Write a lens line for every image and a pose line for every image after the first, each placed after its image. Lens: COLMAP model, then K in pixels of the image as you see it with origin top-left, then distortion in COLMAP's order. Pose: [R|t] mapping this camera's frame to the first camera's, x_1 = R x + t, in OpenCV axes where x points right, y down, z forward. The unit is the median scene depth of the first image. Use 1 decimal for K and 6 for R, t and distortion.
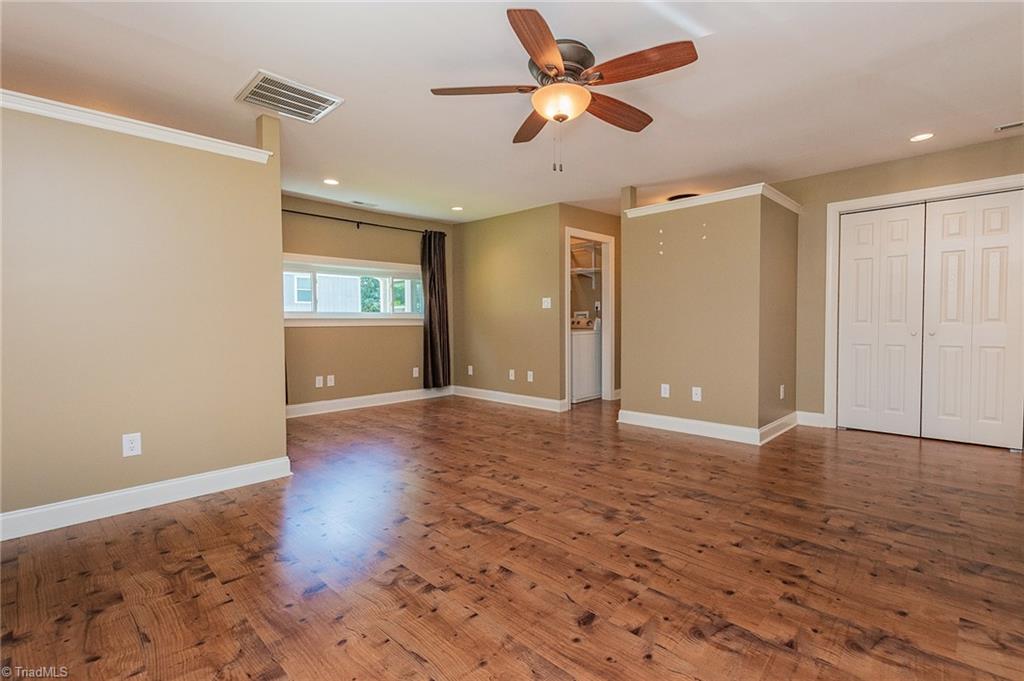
lens RADIAL K [[465.7, 0, 518.4], [0, 465.7, 334.4], [0, 0, 1]] dist [0.002618, 0.000248]
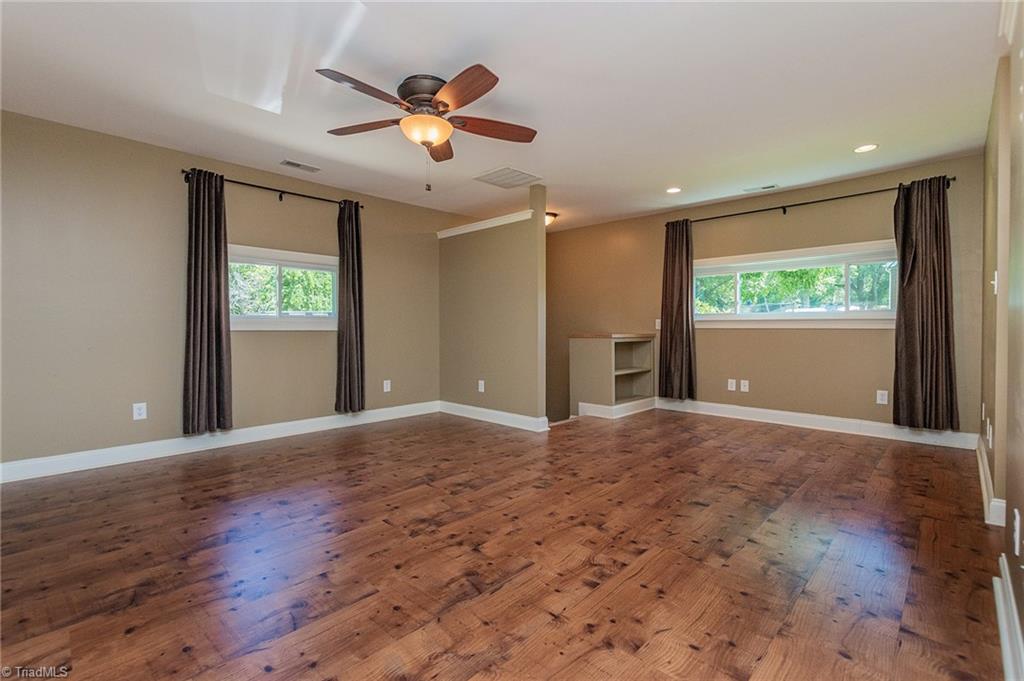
lens RADIAL K [[465.7, 0, 518.4], [0, 465.7, 334.4], [0, 0, 1]] dist [0.002618, 0.000248]
pose [[0.013588, 0.024978, -0.999596, 0.949823], [-0.026416, 0.999348, 0.024613, -0.028377], [0.999559, 0.026071, 0.014239, 0.945545]]
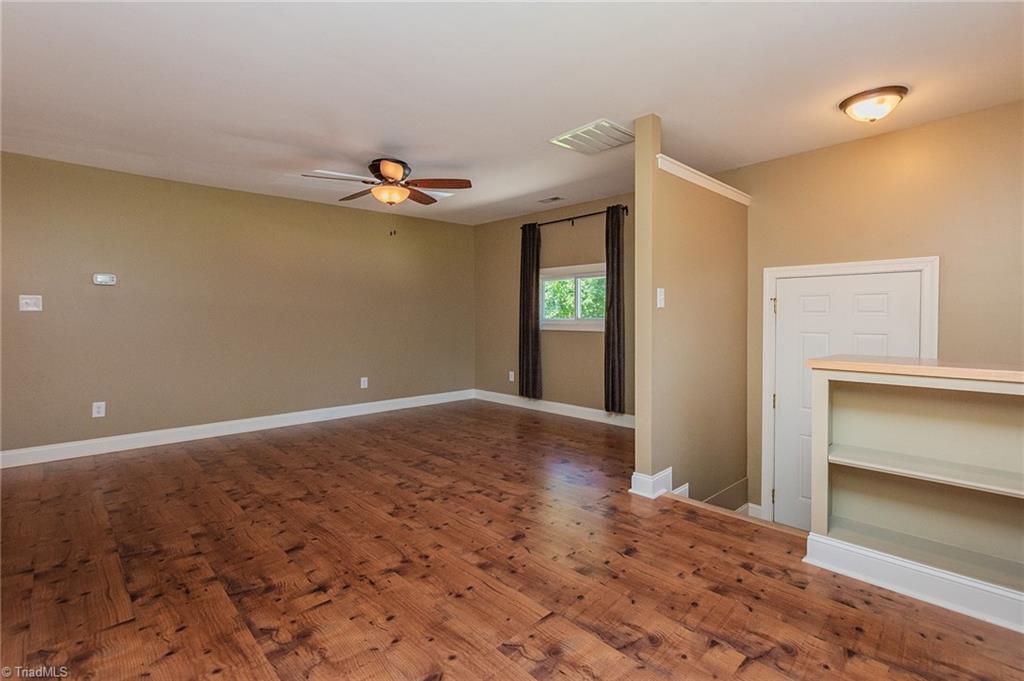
lens RADIAL K [[489.6, 0, 513.4], [0, 489.6, 323.0], [0, 0, 1]] dist [-0.003279, -0.001206]
pose [[-0.998771, 0.009114, 0.048717, -0.311937], [0.010919, 0.999259, 0.036918, -0.083076], [-0.048344, 0.037405, -0.998130, 2.064643]]
